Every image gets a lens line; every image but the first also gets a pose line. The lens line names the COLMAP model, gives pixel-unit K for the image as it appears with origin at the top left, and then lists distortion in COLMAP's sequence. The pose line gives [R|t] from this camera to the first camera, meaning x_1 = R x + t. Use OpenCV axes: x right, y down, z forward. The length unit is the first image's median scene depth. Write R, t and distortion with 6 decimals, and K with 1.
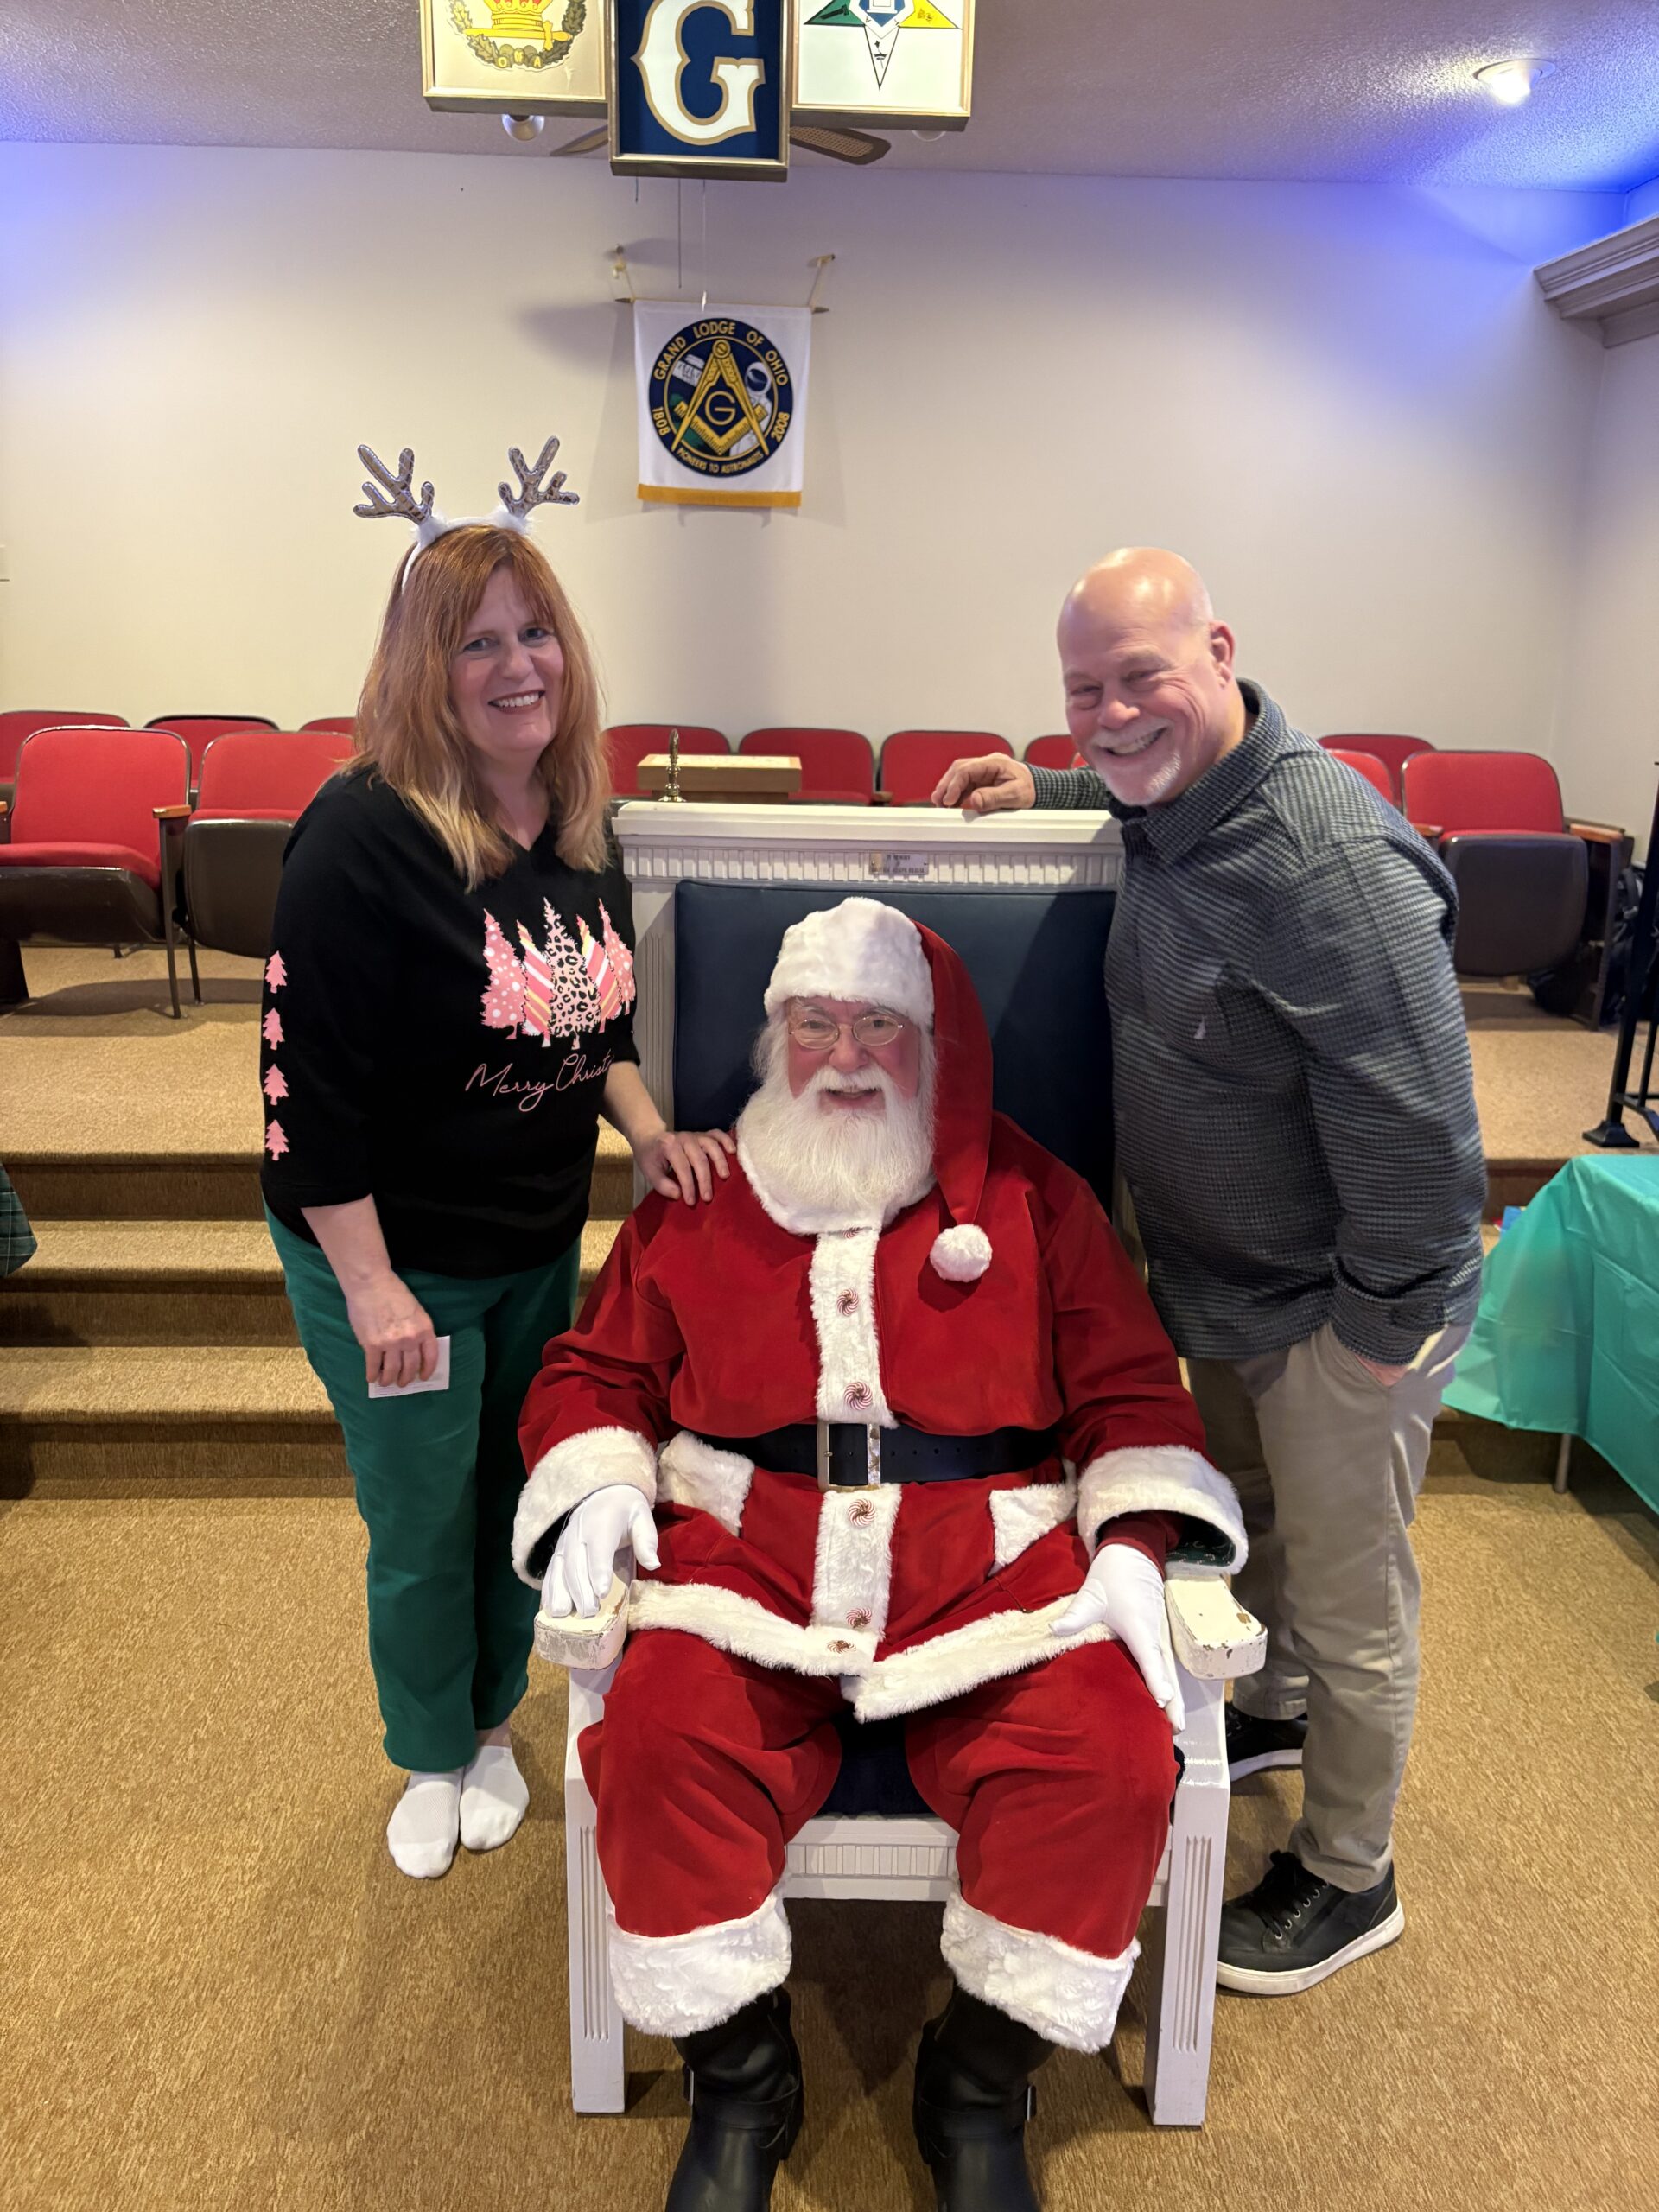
lens RADIAL K [[1656.0, 0, 828.3], [0, 1656.0, 1116.3], [0, 0, 1]] dist [0.007476, 0.011094]
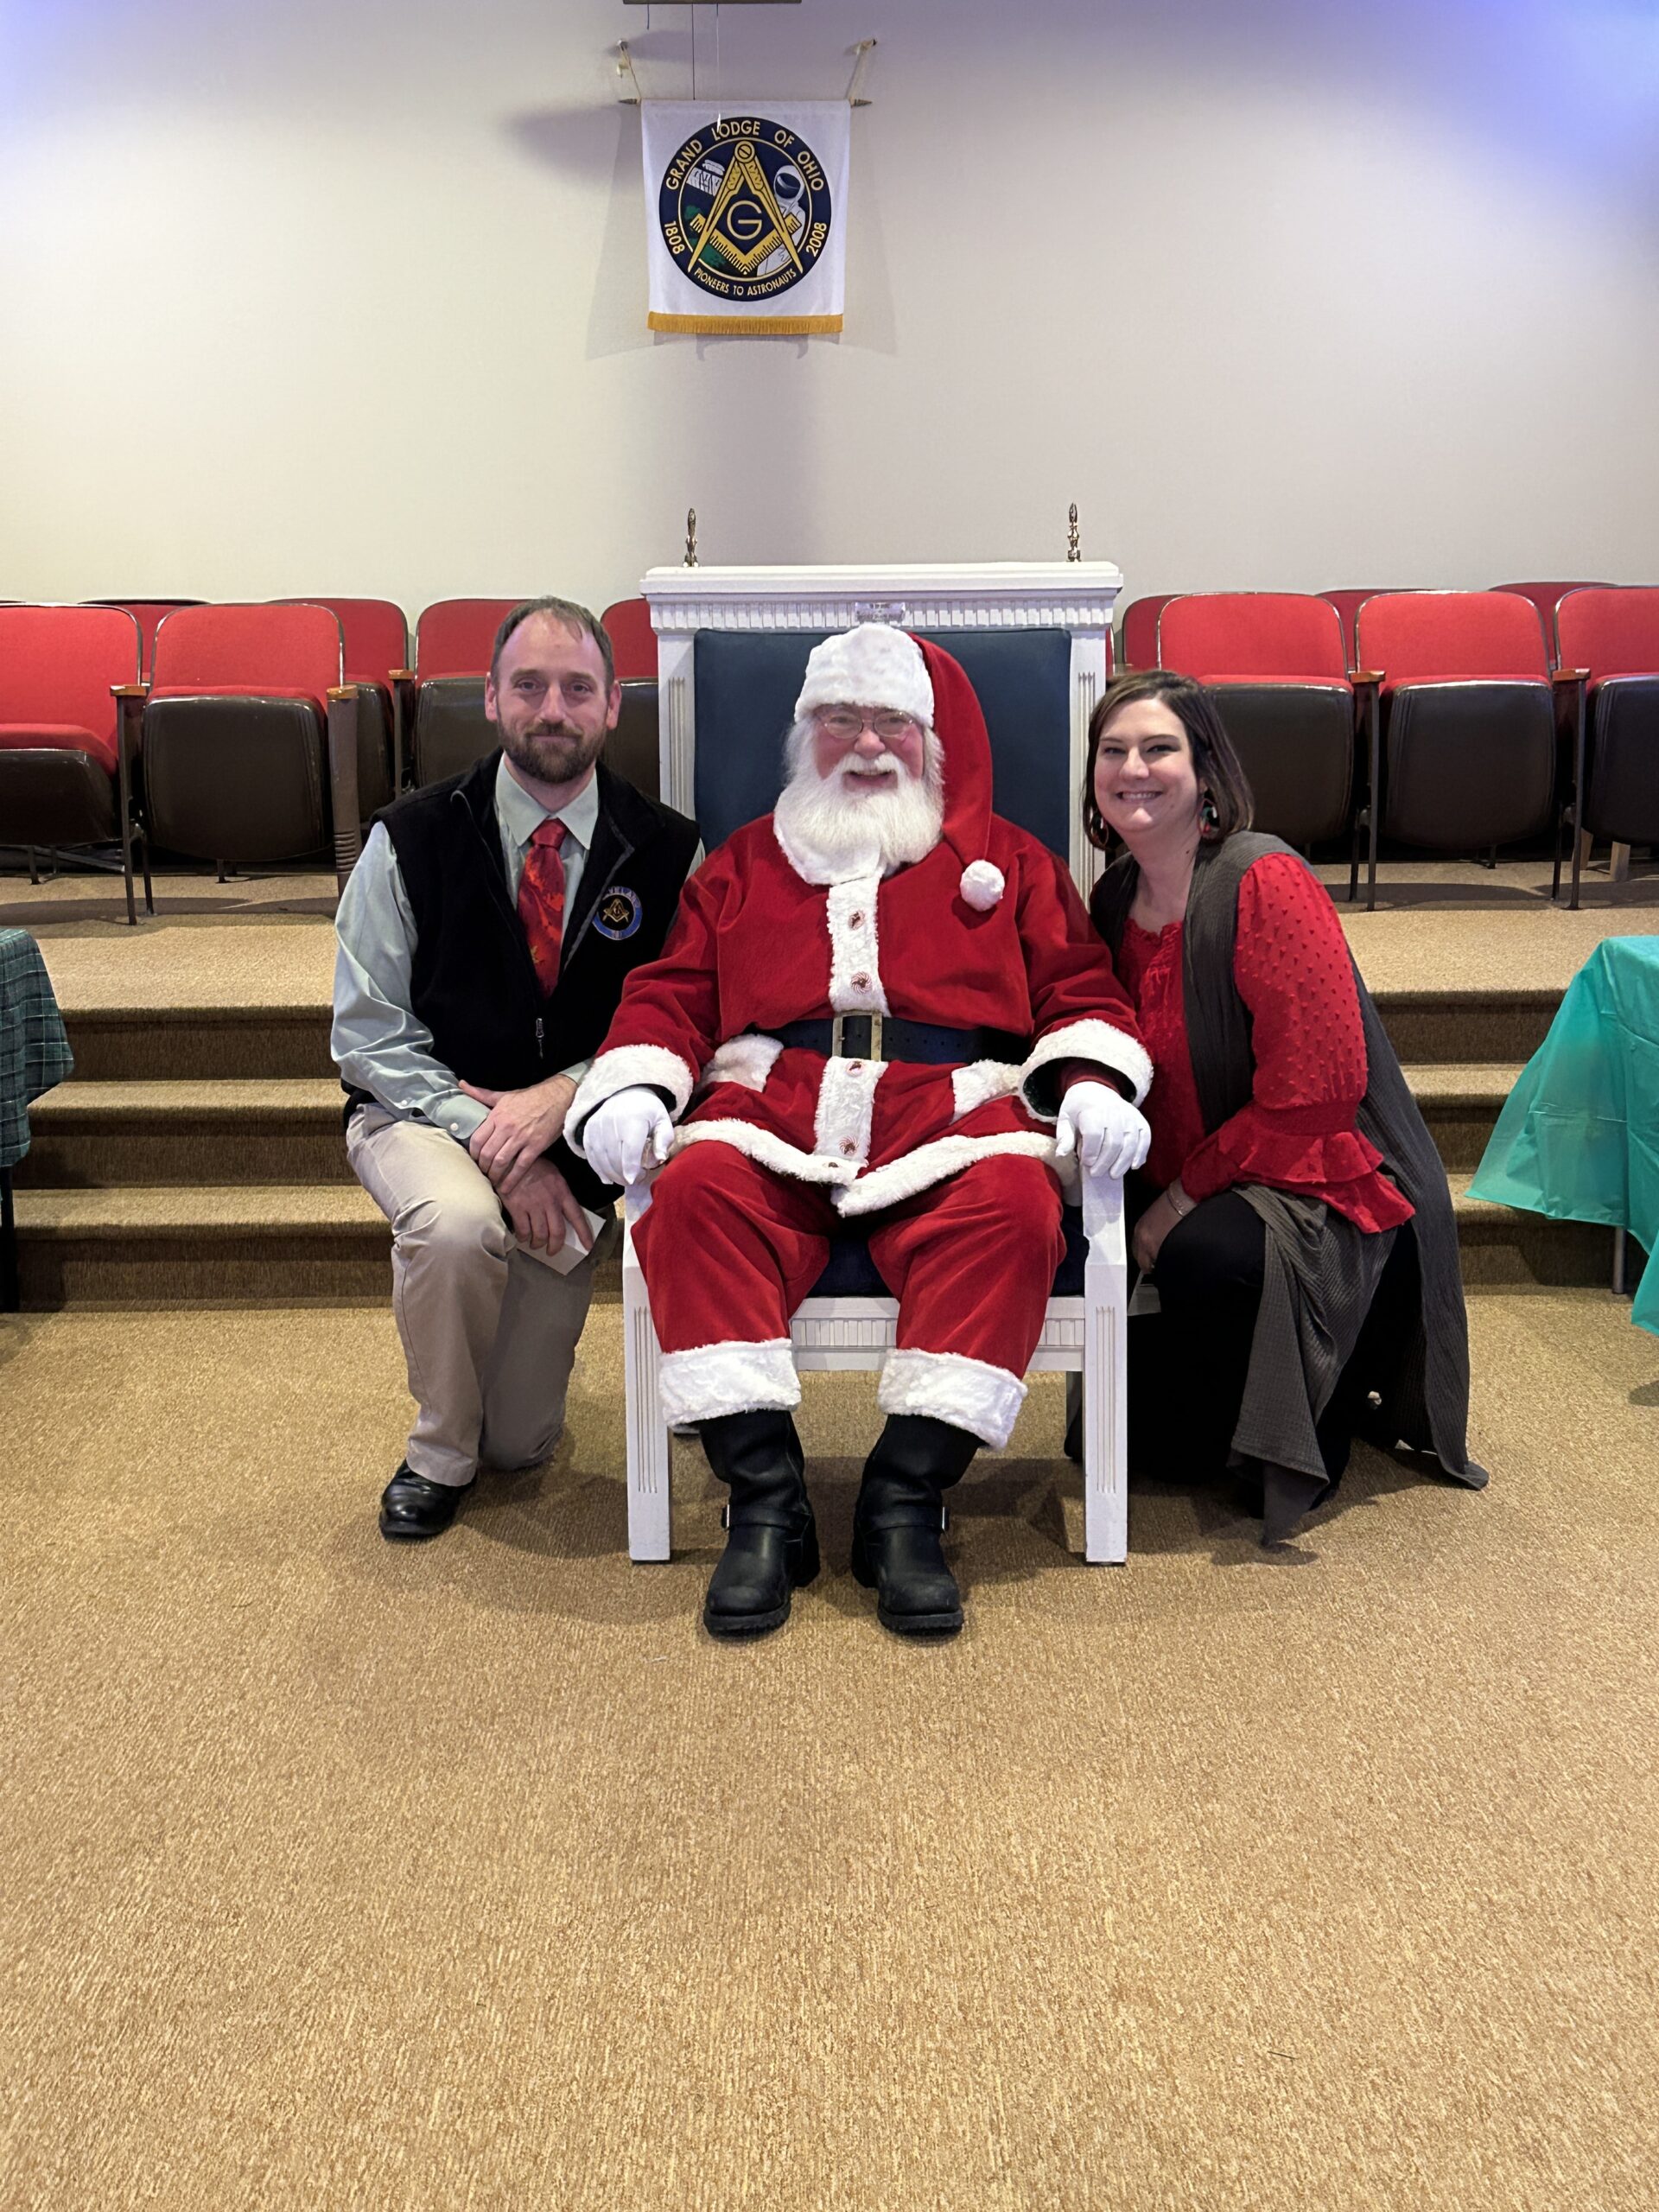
lens RADIAL K [[2780.8, 0, 844.6], [0, 2780.8, 1112.0], [0, 0, 1]] dist [0.178764, -0.585731]
pose [[0.998875, -0.021769, -0.042130, 0.057528], [0.018088, 0.996143, -0.085863, 0.234200], [0.043836, 0.085004, 0.995416, -0.606052]]
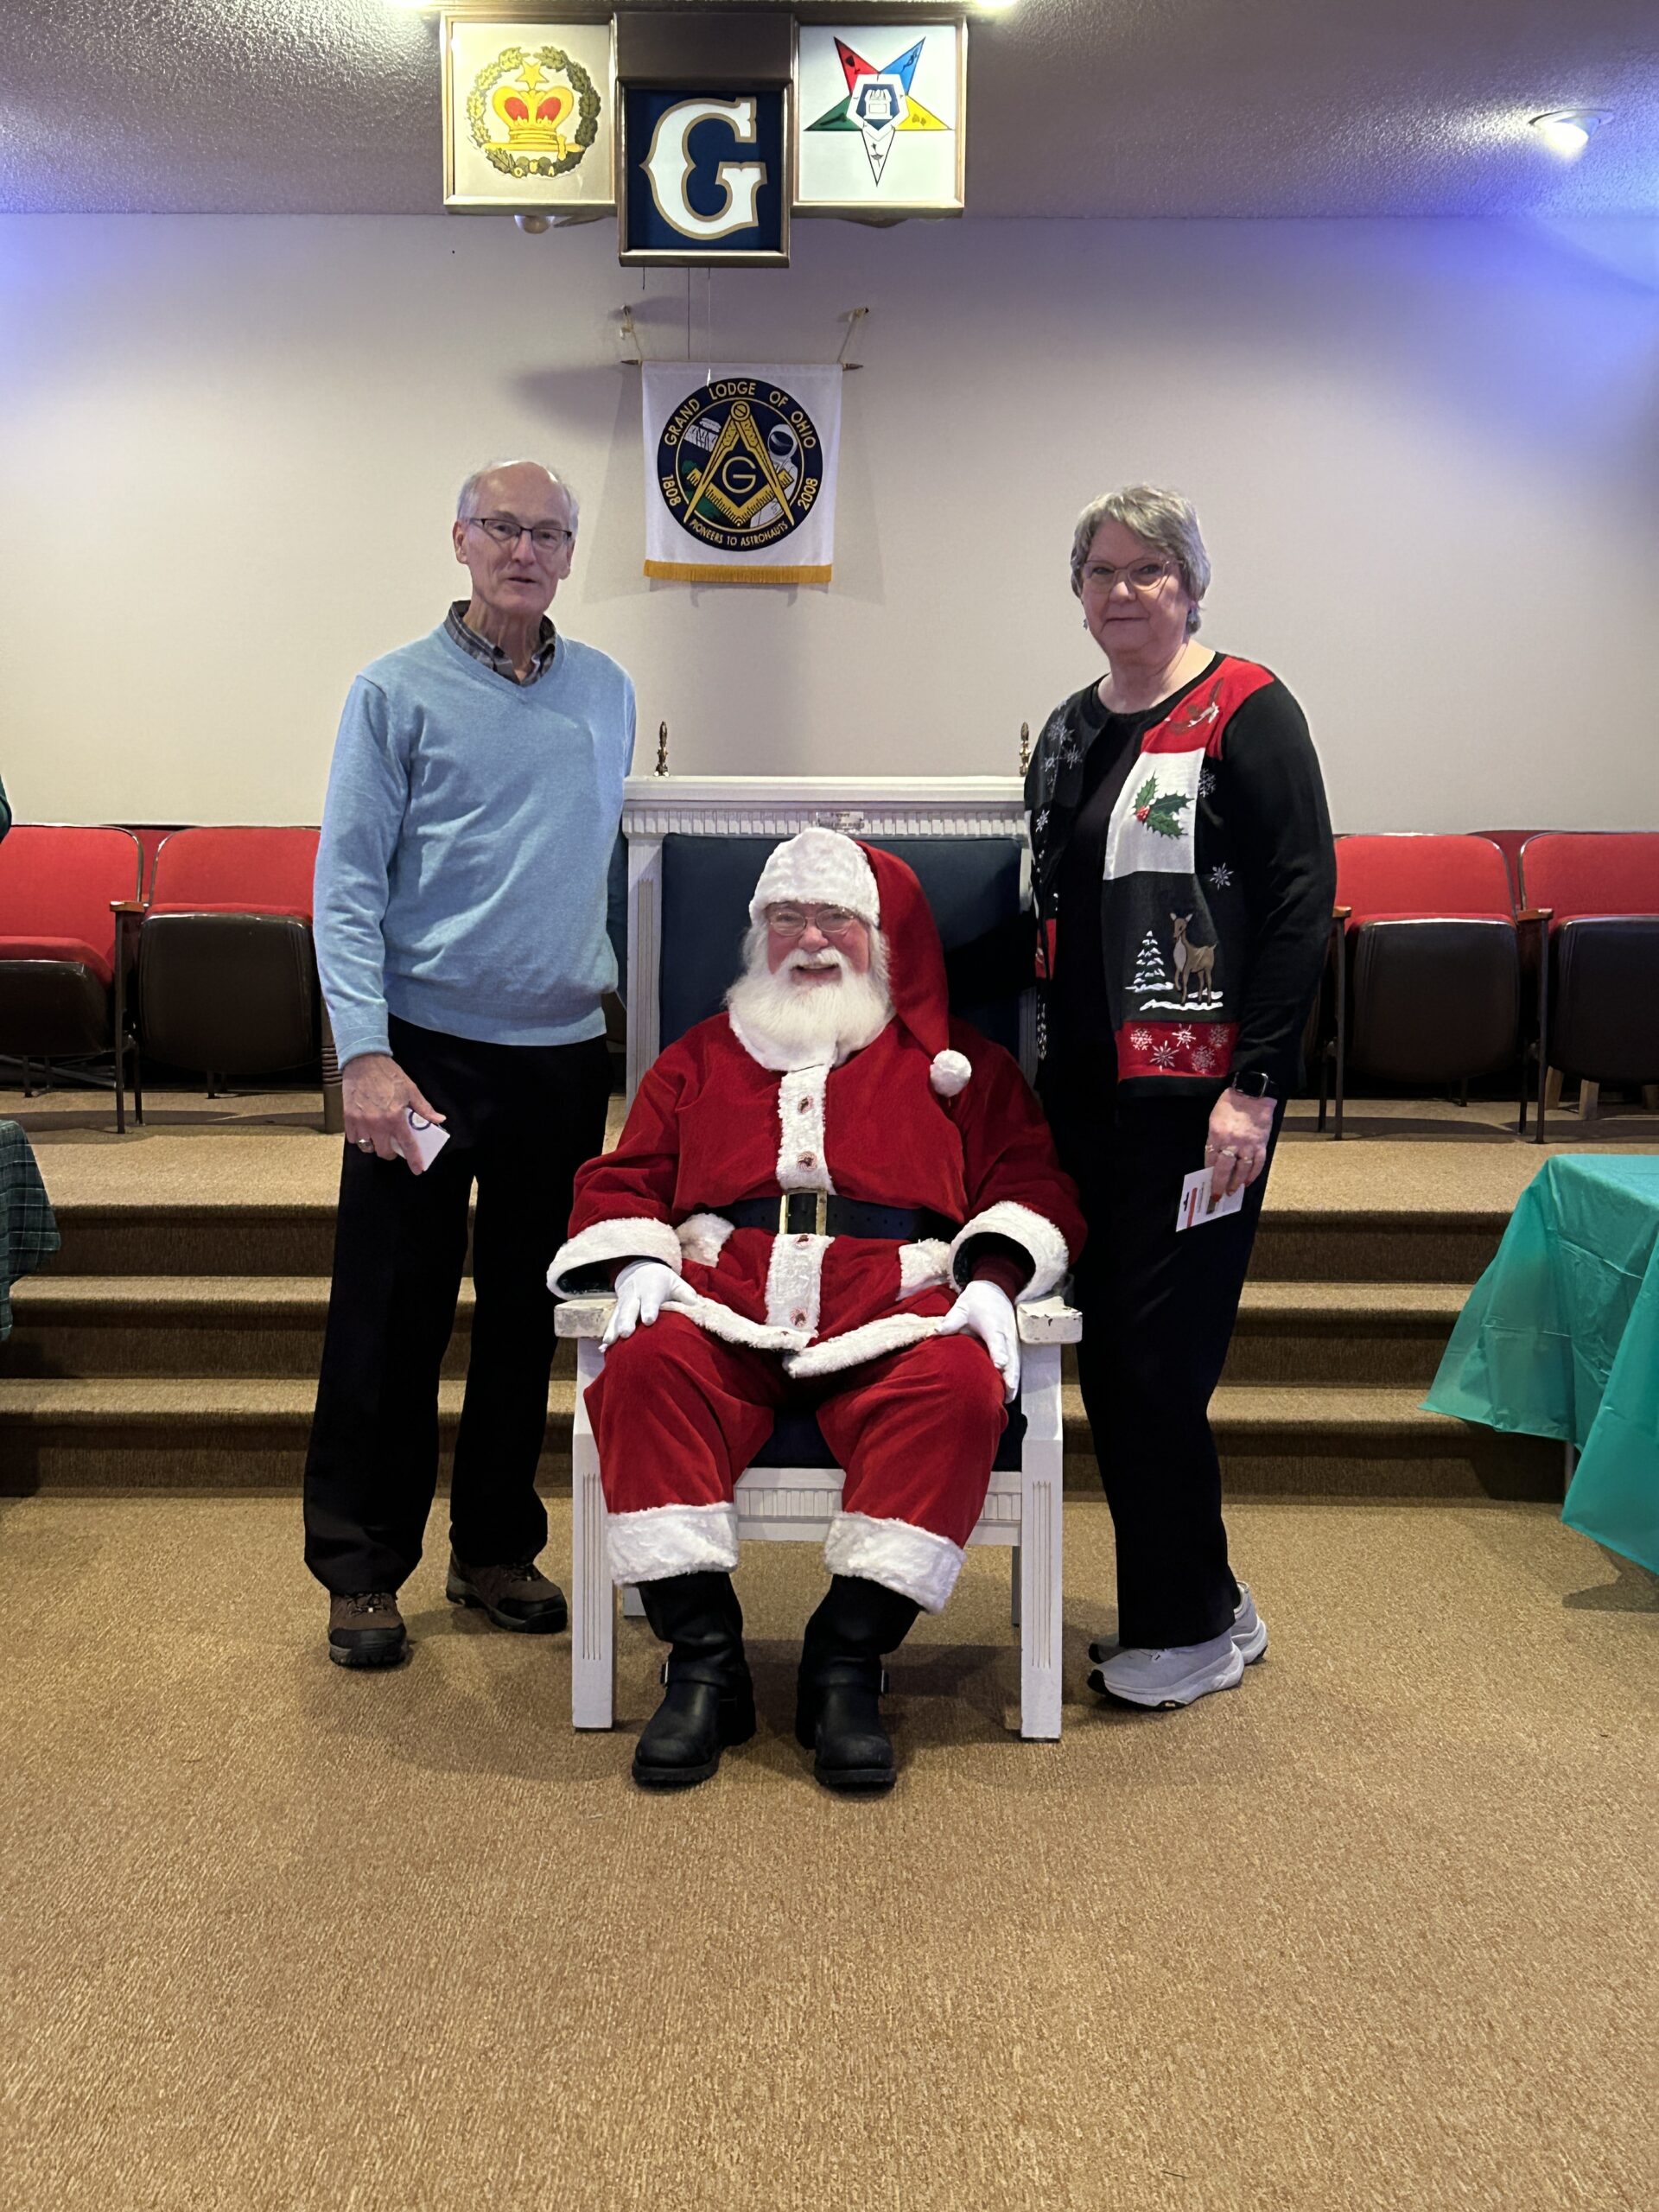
lens RADIAL K [[2843.9, 0, 811.2], [0, 2843.9, 1096.9], [0, 0, 1]] dist [0.152657, -0.447467]
pose [[0.998496, -0.008508, -0.054155, 0.083066], [-0.001665, 0.982719, -0.185095, 0.278977], [0.054794, 0.184907, 0.981227, -0.668178]]
